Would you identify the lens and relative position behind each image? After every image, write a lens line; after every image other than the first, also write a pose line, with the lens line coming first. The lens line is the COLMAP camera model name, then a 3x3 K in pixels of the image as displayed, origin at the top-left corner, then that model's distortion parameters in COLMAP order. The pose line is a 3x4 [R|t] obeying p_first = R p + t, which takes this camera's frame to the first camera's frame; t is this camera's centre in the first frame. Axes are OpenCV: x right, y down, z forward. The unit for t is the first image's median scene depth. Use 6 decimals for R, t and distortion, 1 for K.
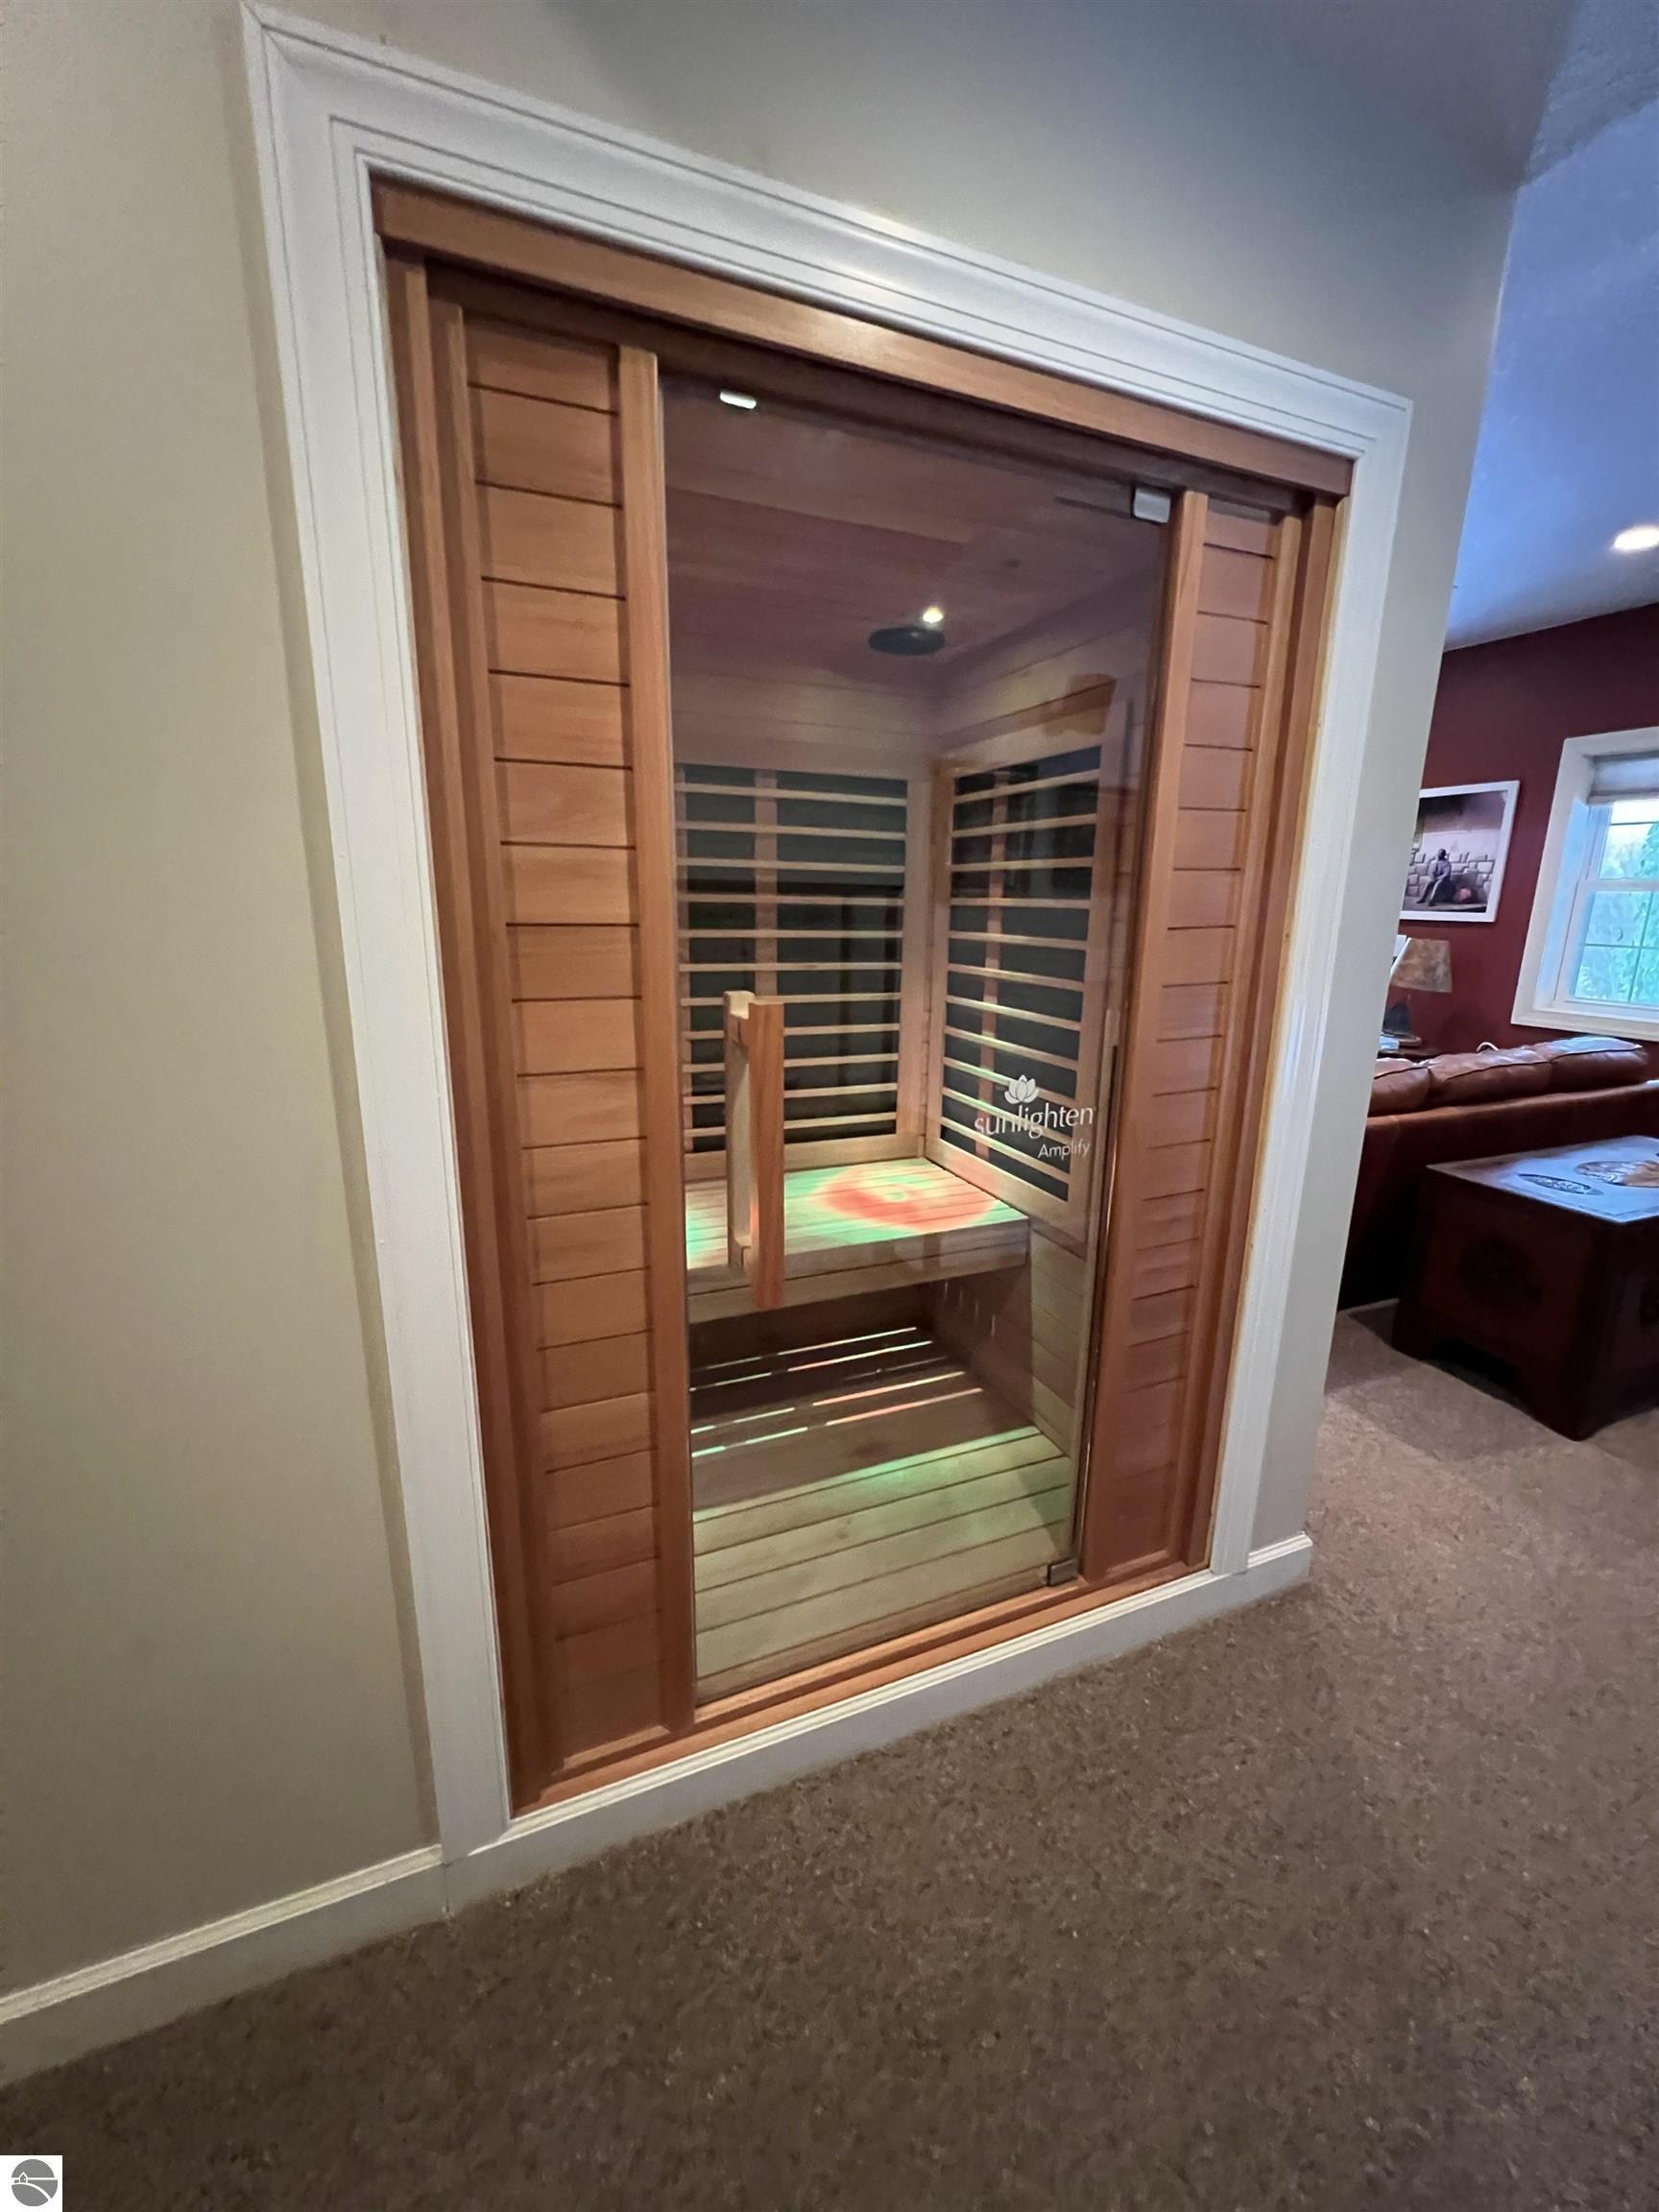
lens RADIAL K [[889.4, 0, 829.5], [0, 889.4, 1106.0], [0, 0, 1]] dist [0.000081, -0.000077]
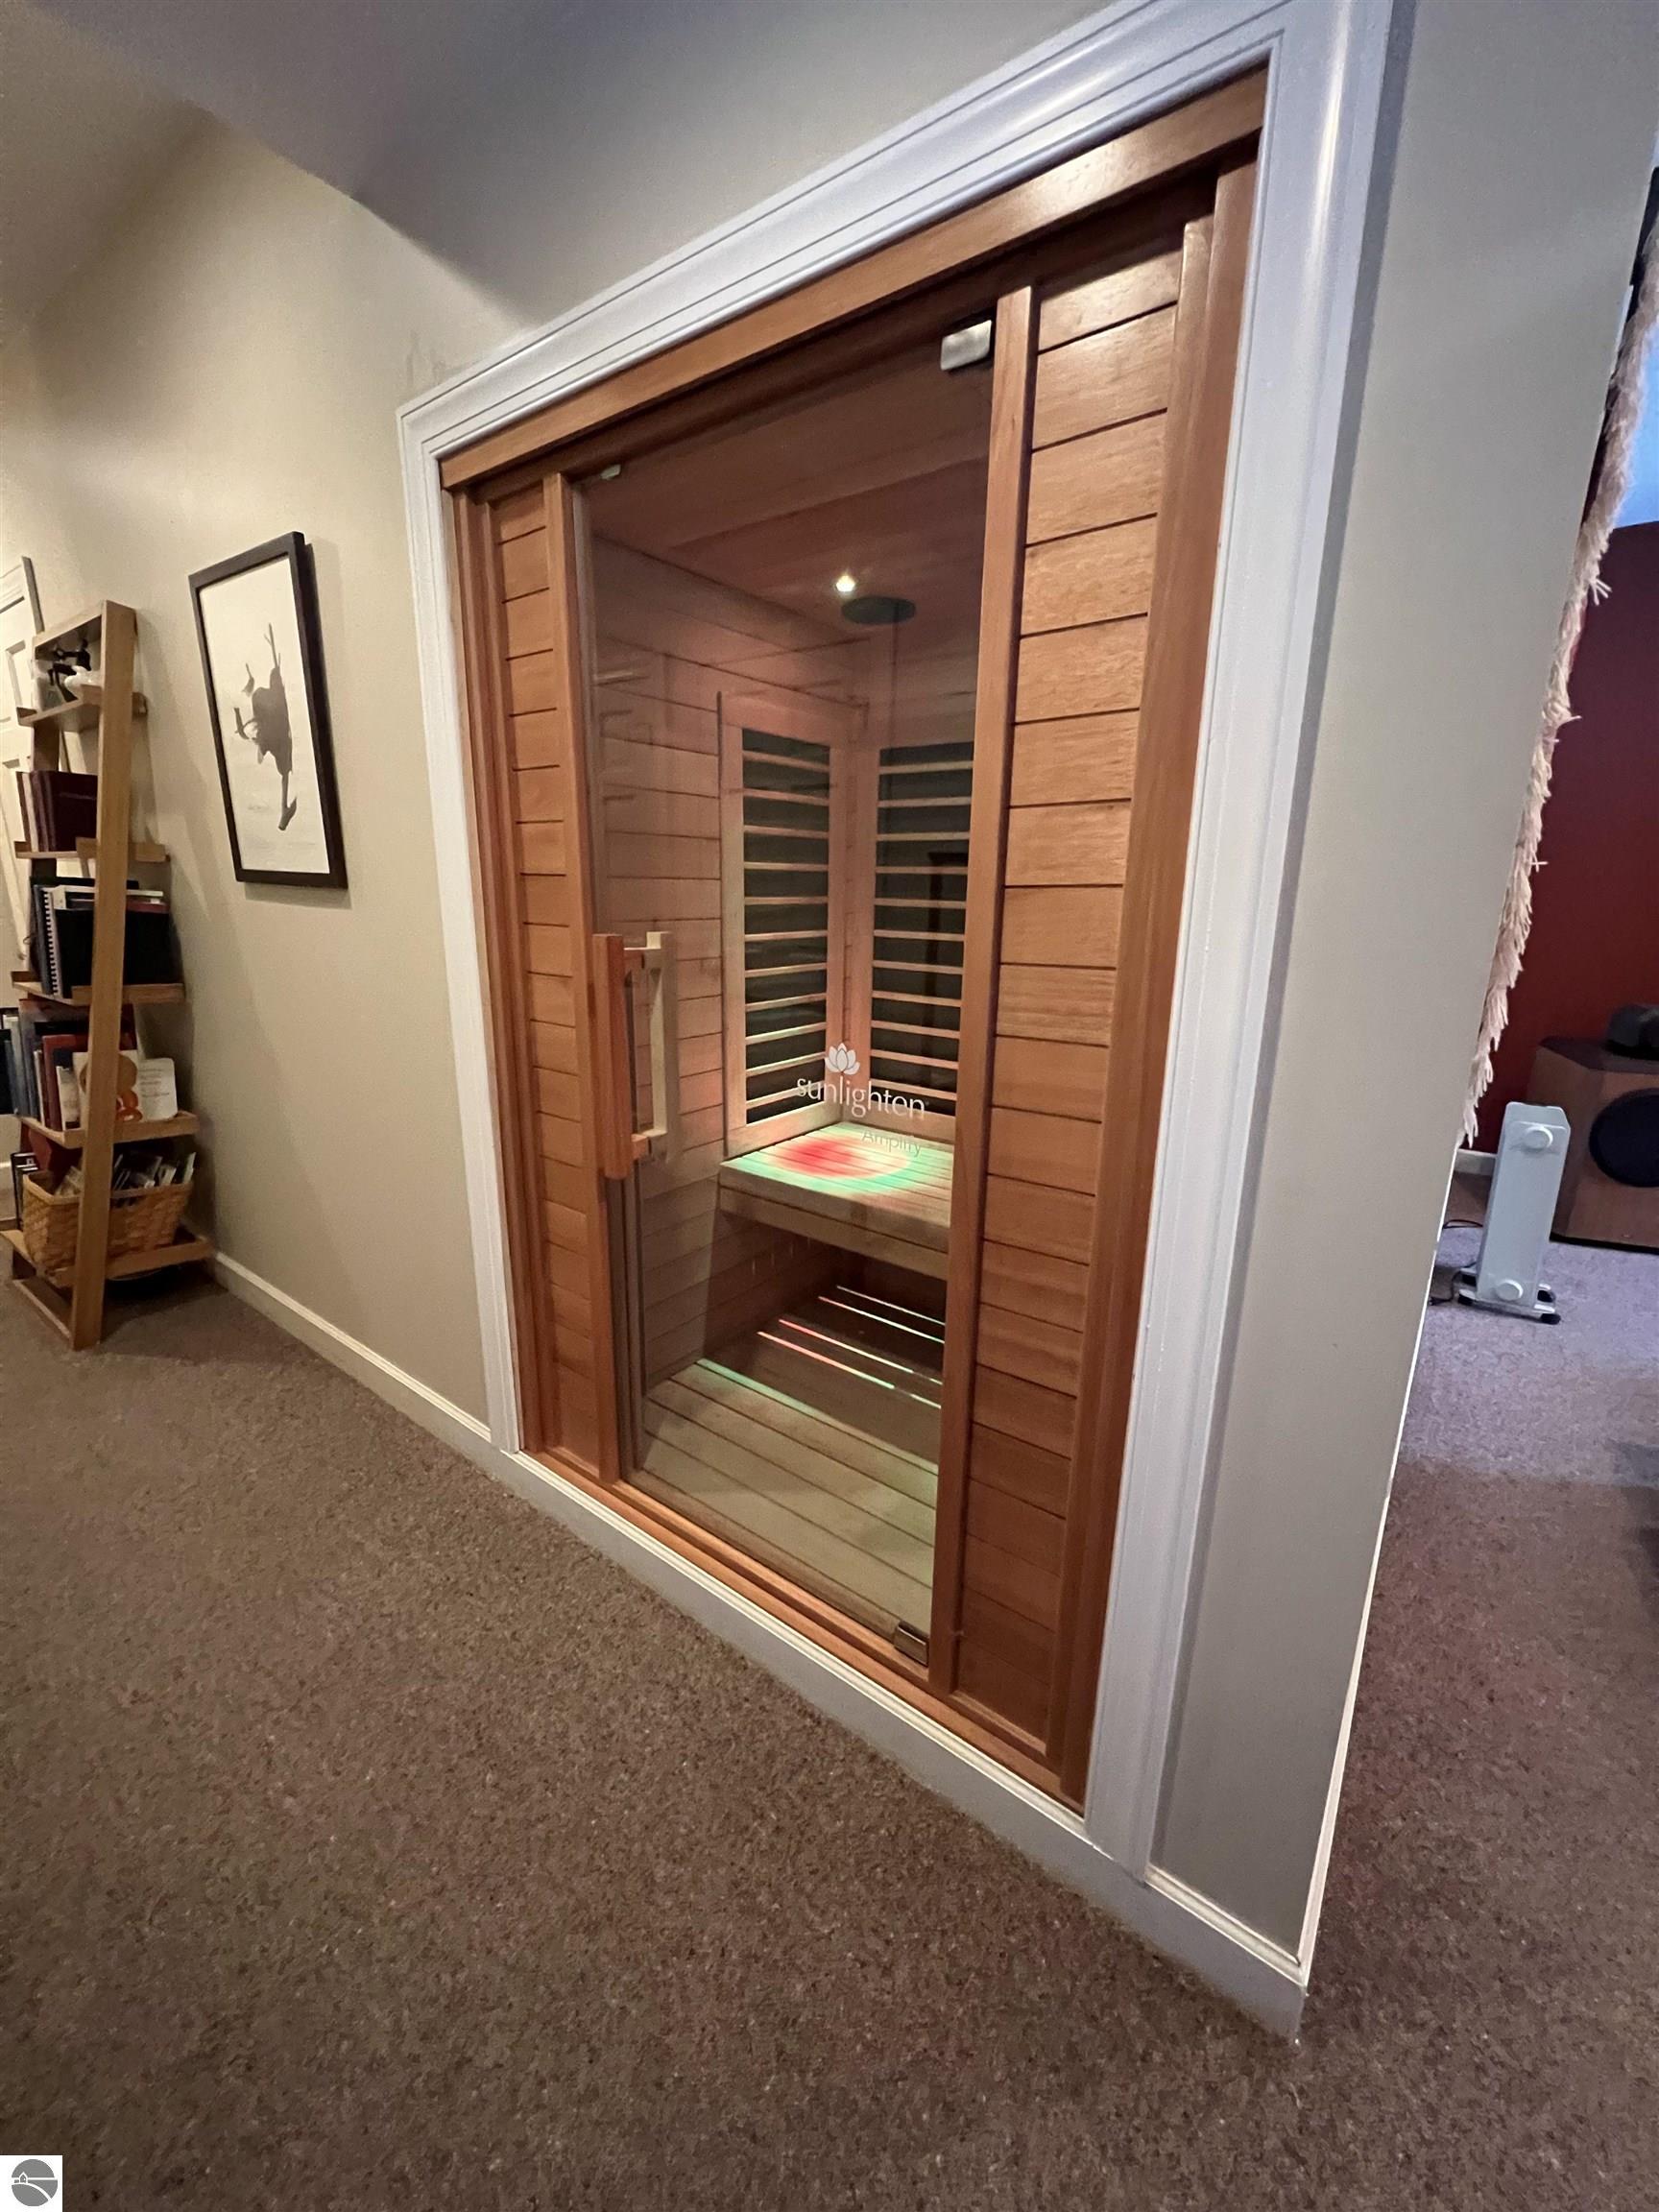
lens RADIAL K [[889.4, 0, 829.5], [0, 889.4, 1106.0], [0, 0, 1]] dist [0.000081, -0.000077]
pose [[0.499221, 0.207865, -0.841172, 1.049152], [-0.206657, 0.971346, 0.117385, -0.080966], [0.841470, 0.115233, 0.527873, 0.530024]]
